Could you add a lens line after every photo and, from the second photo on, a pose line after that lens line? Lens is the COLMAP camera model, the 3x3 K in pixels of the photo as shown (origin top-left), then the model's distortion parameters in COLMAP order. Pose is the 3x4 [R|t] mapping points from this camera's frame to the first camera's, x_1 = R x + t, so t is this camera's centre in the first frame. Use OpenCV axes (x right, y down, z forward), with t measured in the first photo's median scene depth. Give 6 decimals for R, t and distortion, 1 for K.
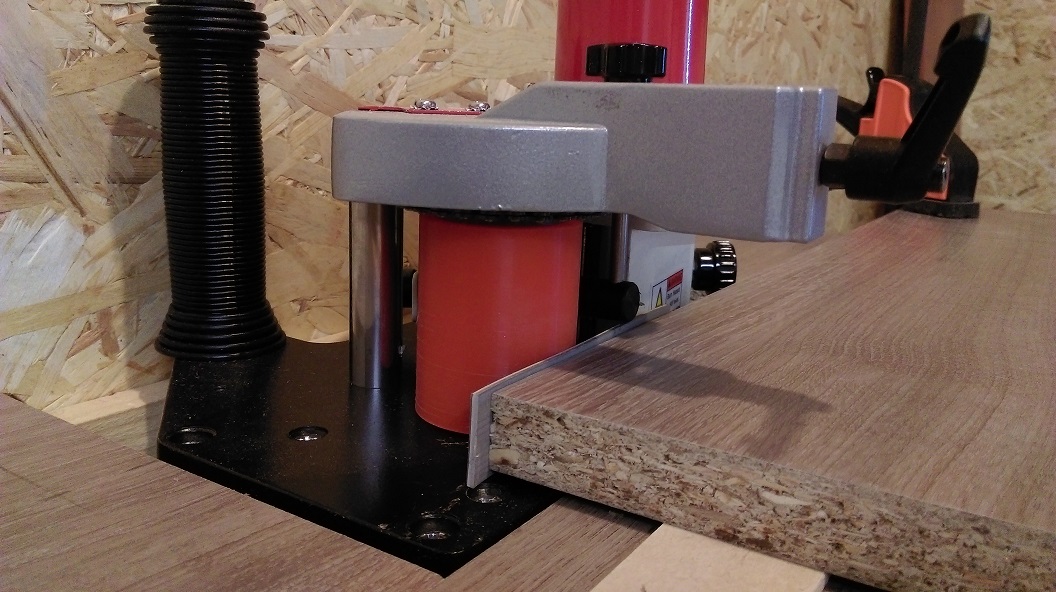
lens RADIAL K [[864.4, 0, 527.9], [0, 864.4, 287.7], [0, 0, 1]] dist [-0.022418, -0.007428]
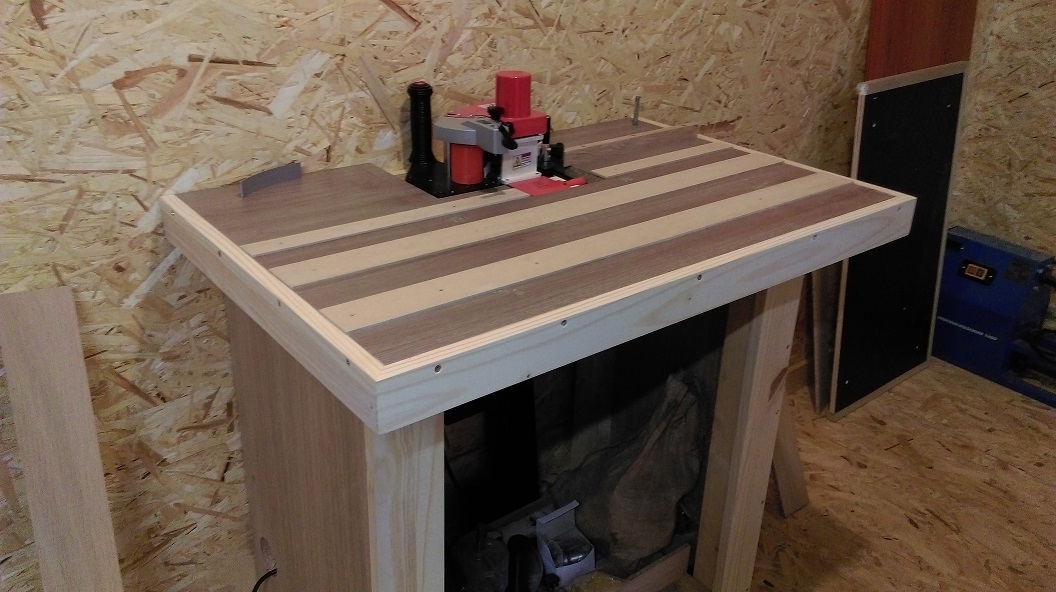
lens RADIAL K [[864.4, 0, 530.6], [0, 864.4, 298.6], [0, 0, 1]] dist [-0.022418, -0.007428]
pose [[0.941703, 0.129347, -0.310589, 1.650202], [-0.056759, 0.970991, 0.232282, -0.310992], [0.331624, -0.201111, 0.921727, -3.069425]]
